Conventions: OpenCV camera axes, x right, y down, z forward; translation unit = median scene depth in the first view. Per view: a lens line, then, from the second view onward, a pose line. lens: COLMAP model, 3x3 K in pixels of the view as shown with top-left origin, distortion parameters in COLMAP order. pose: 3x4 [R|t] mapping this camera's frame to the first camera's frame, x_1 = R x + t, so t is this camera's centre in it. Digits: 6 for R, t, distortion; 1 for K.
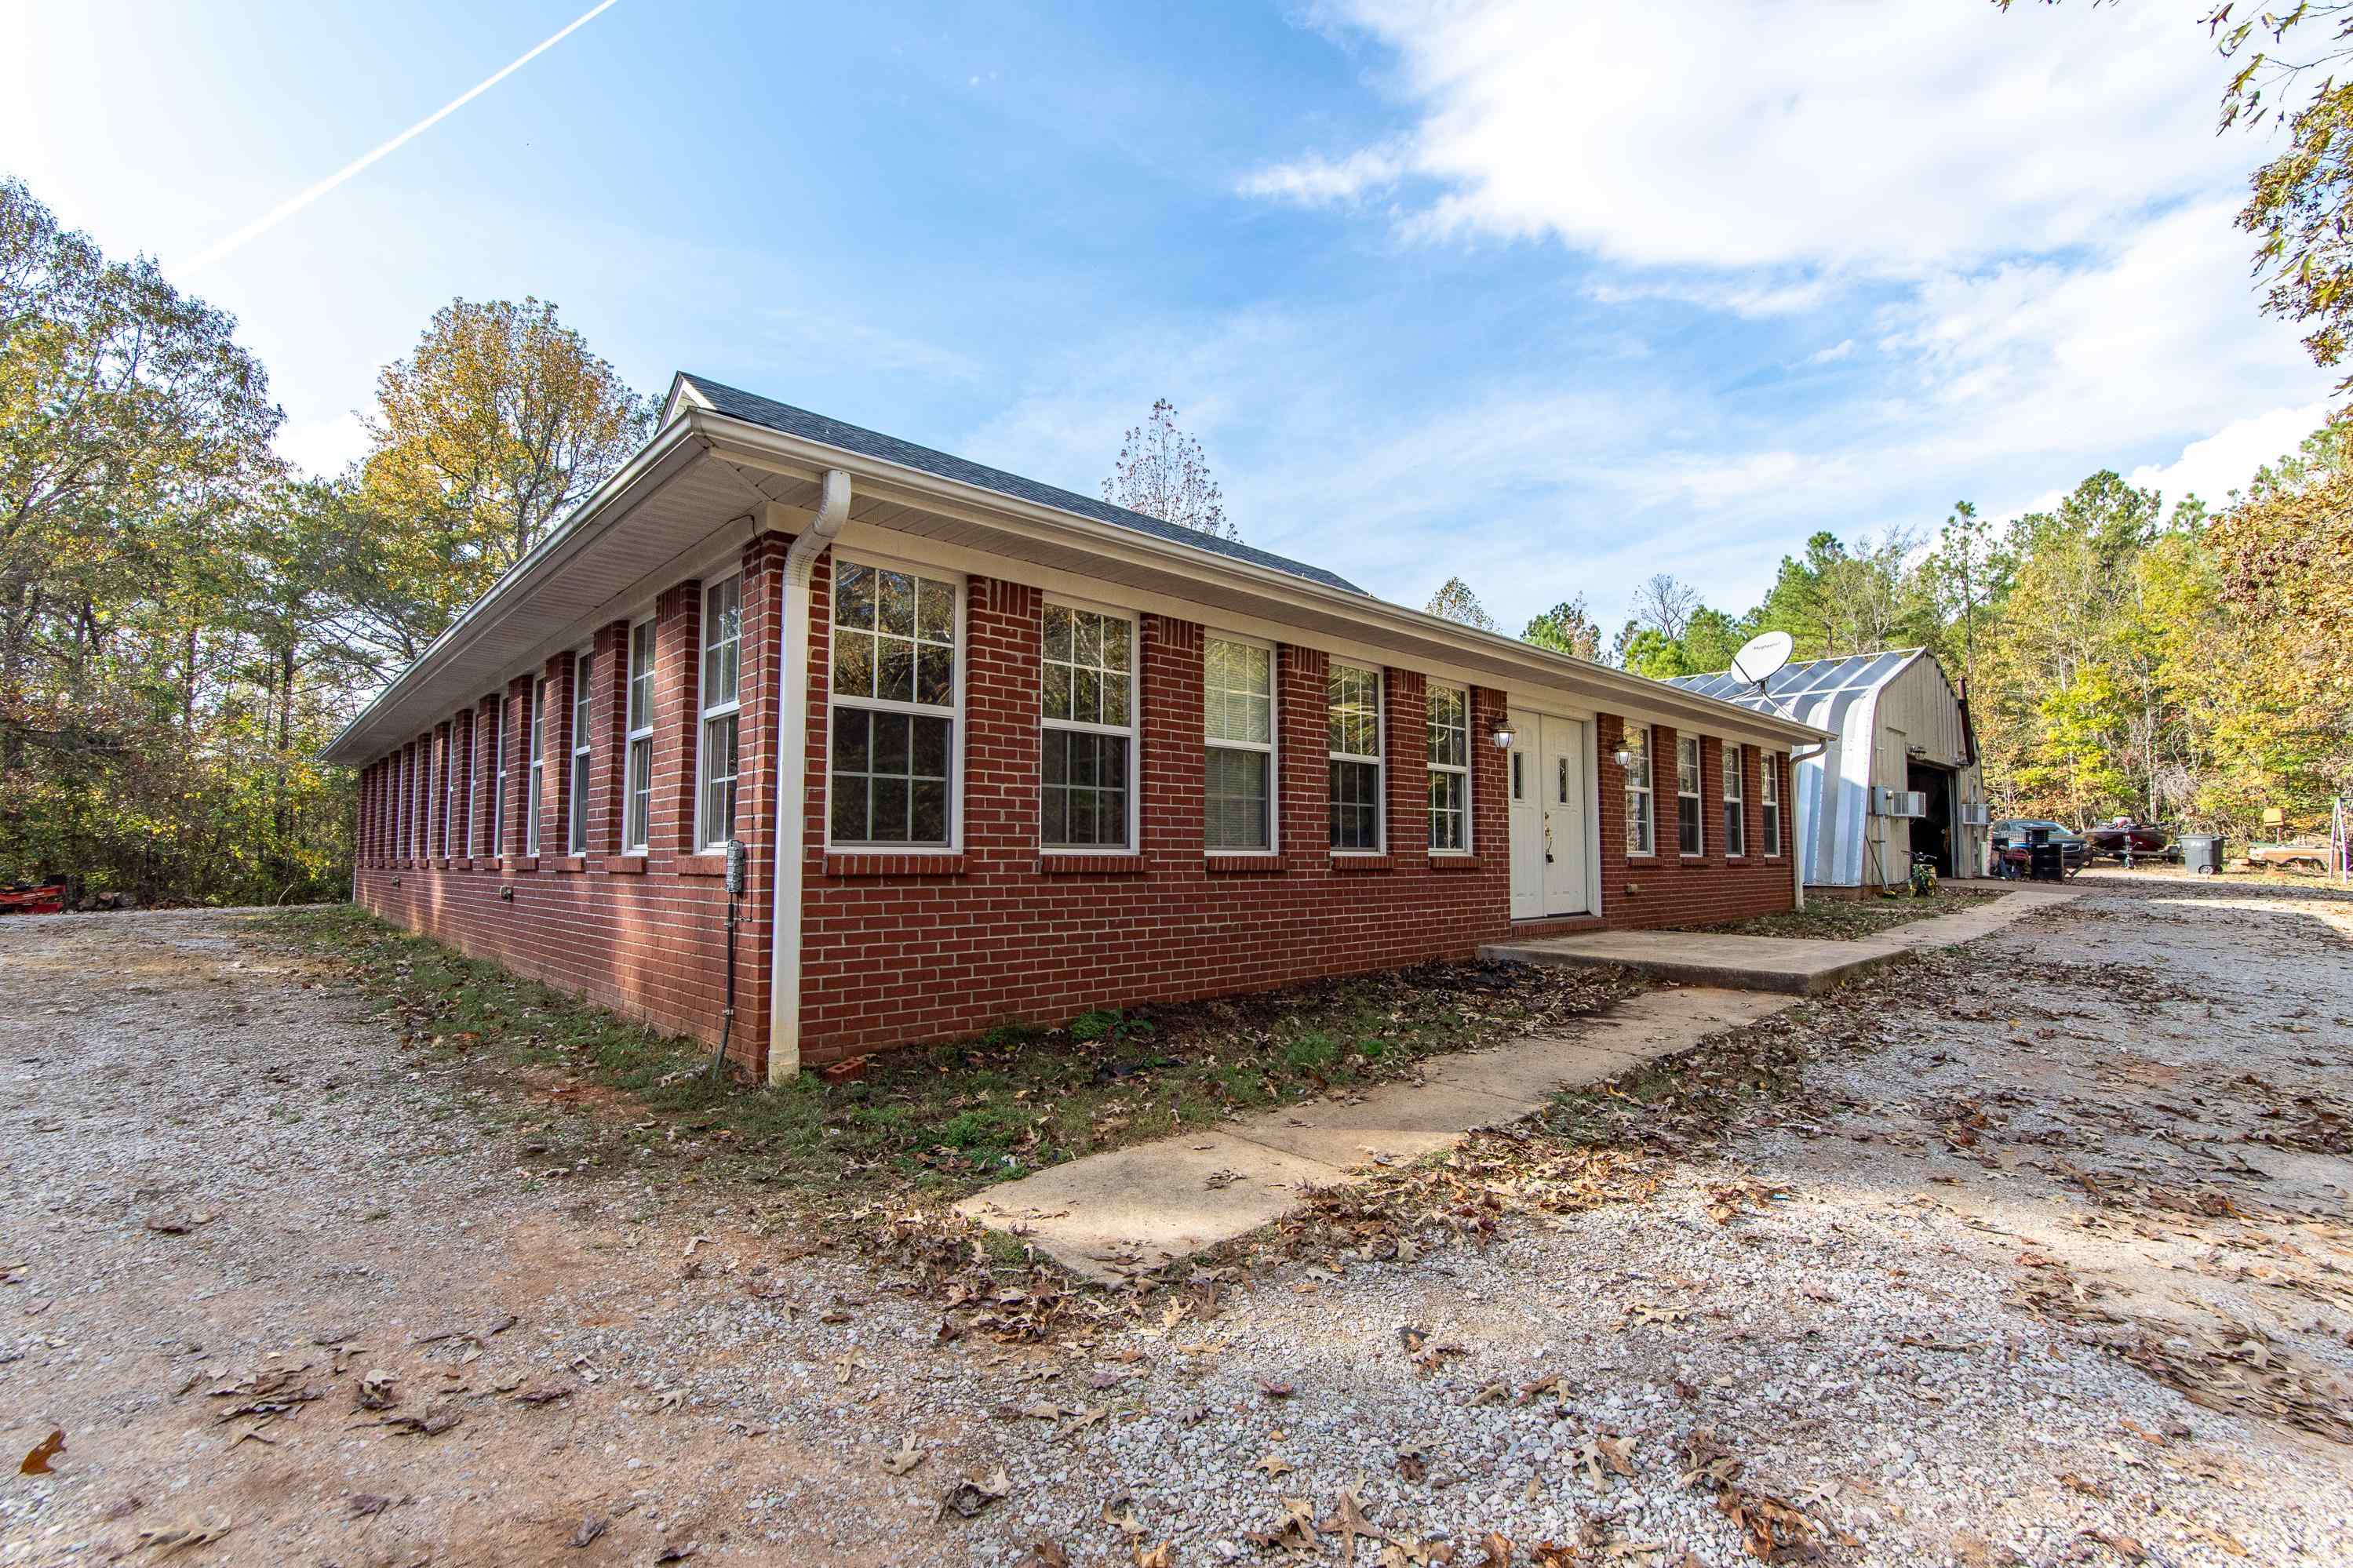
lens RADIAL K [[1031.7, 0, 1177.1], [0, 1031.7, 797.4], [0, 0, 1]] dist [-0.001174, 0.000985]
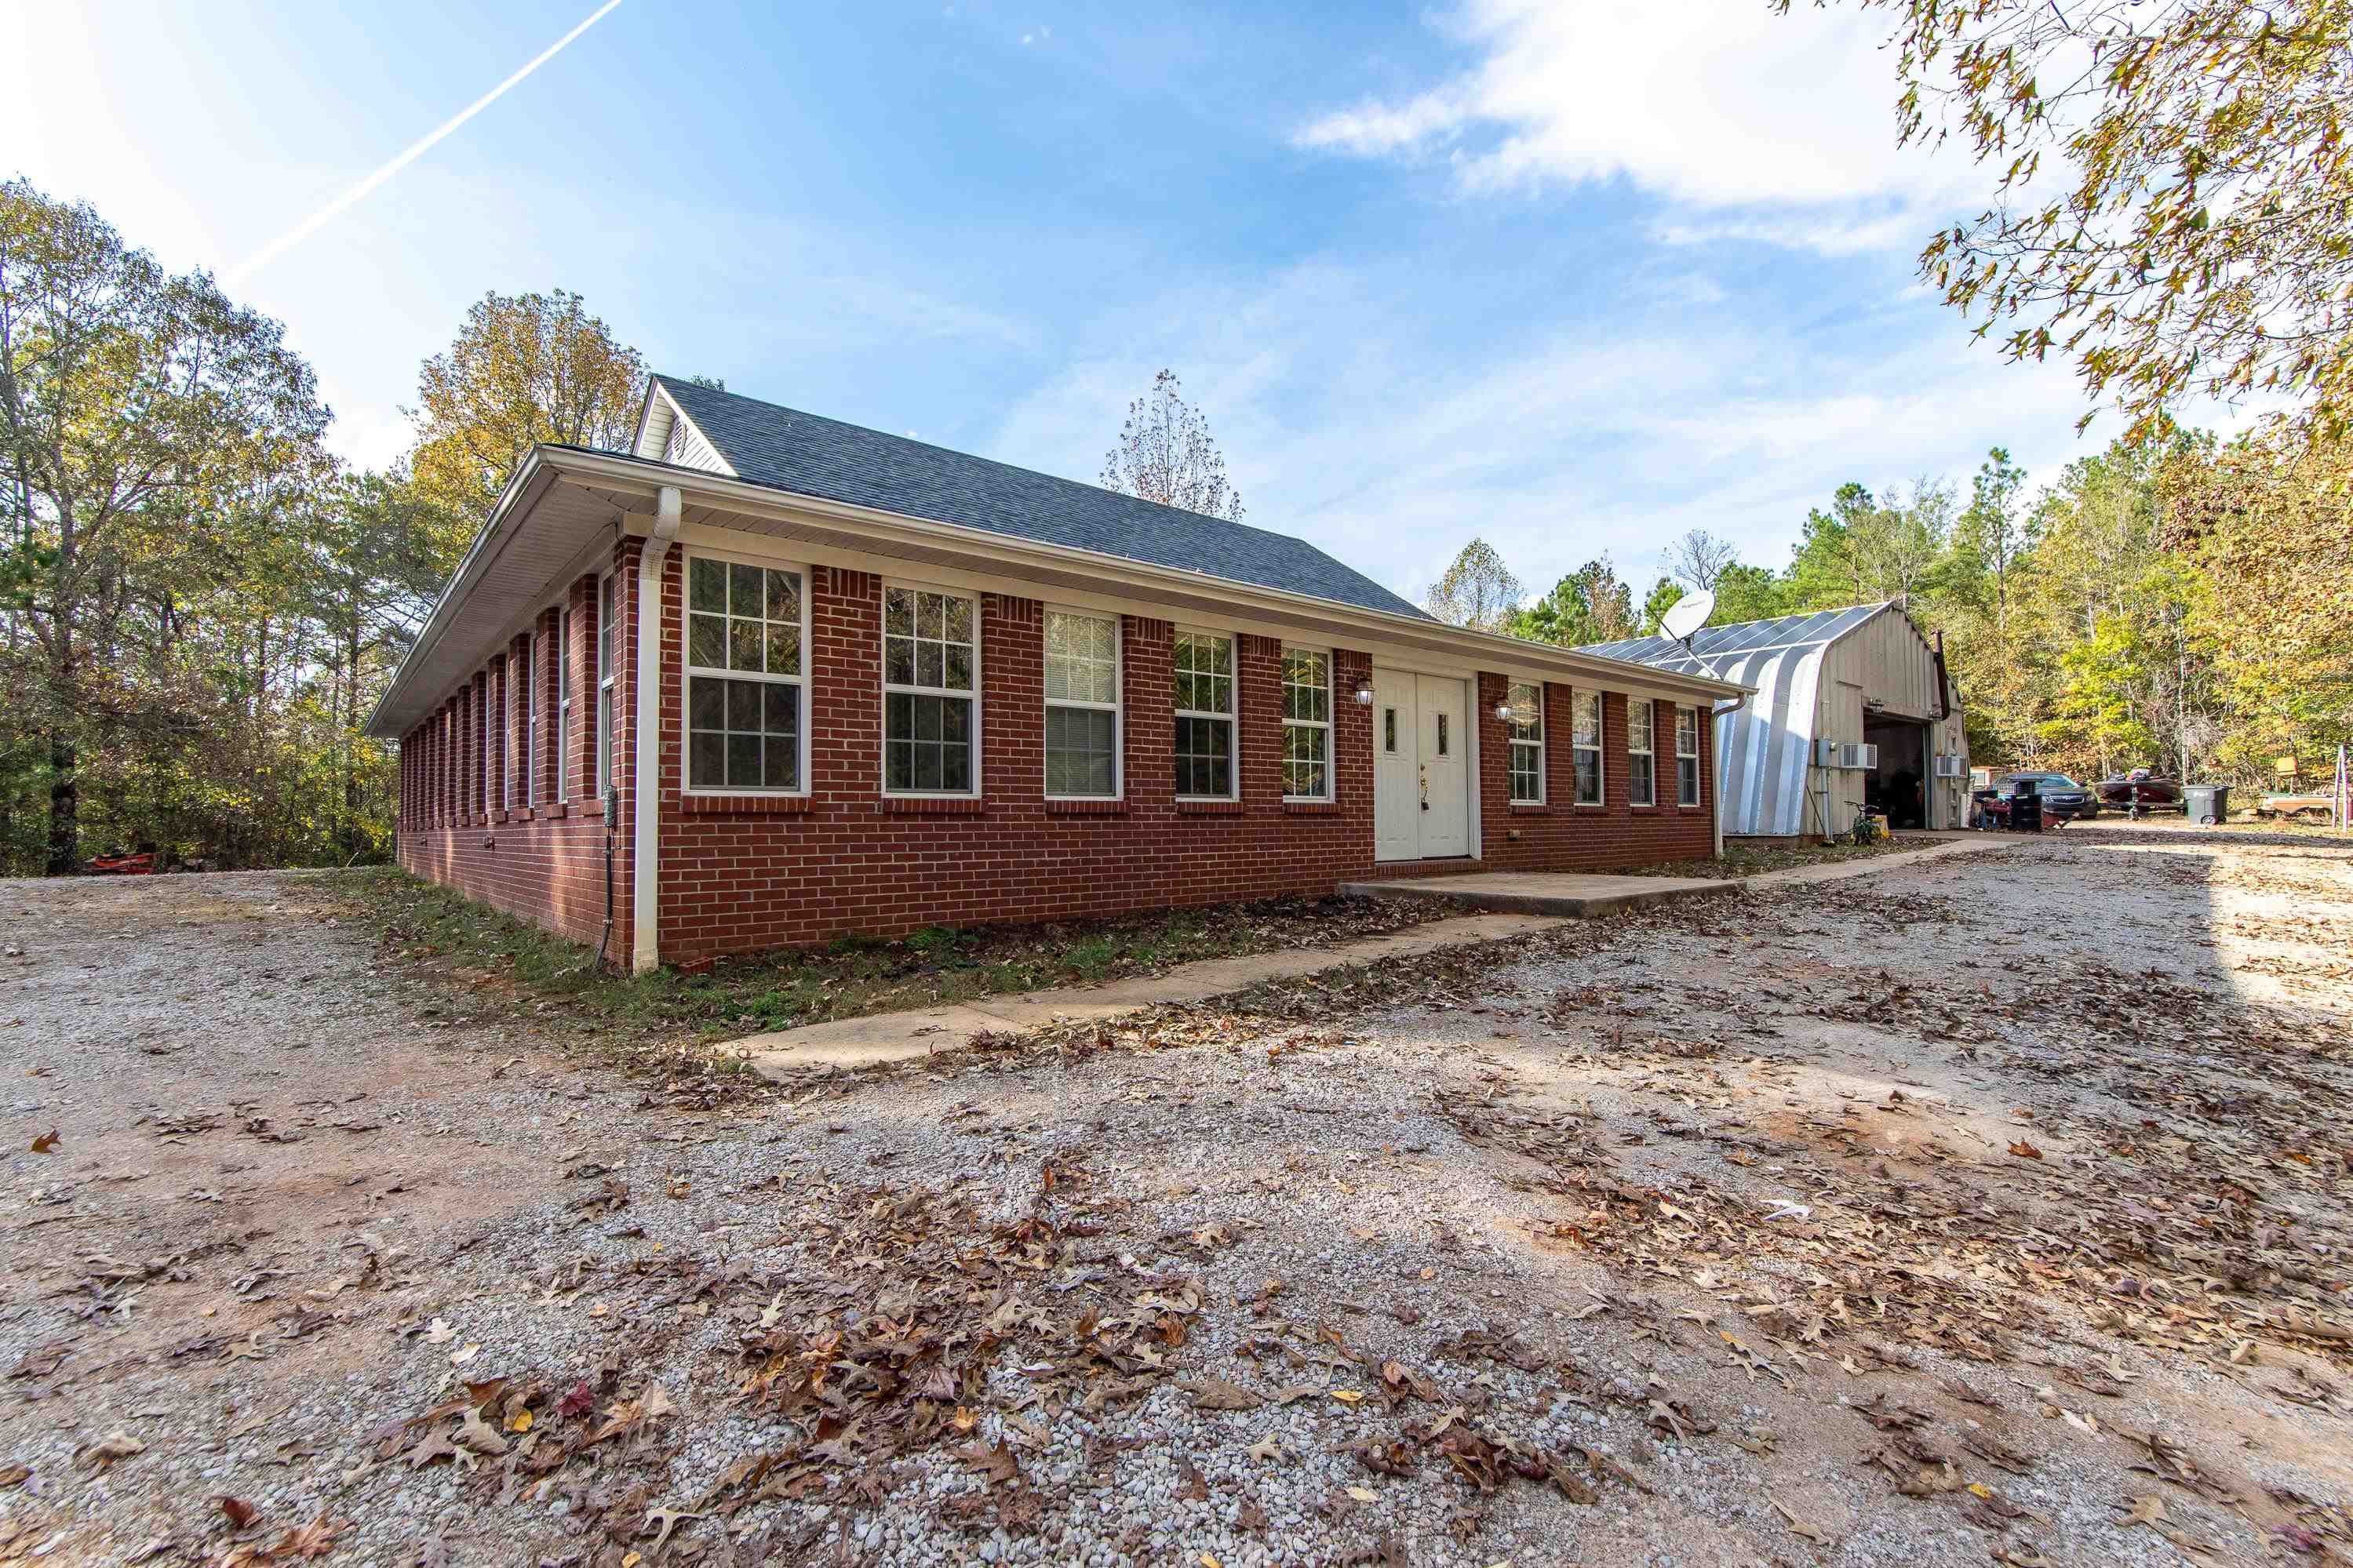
lens RADIAL K [[1031.7, 0, 1177.1], [0, 1031.7, 797.4], [0, 0, 1]] dist [-0.001174, 0.000985]
pose [[0.998734, -0.011322, -0.049007, 0.152406], [0.012863, 0.999429, 0.031242, 0.012563], [0.048626, -0.031833, 0.998310, -0.103035]]
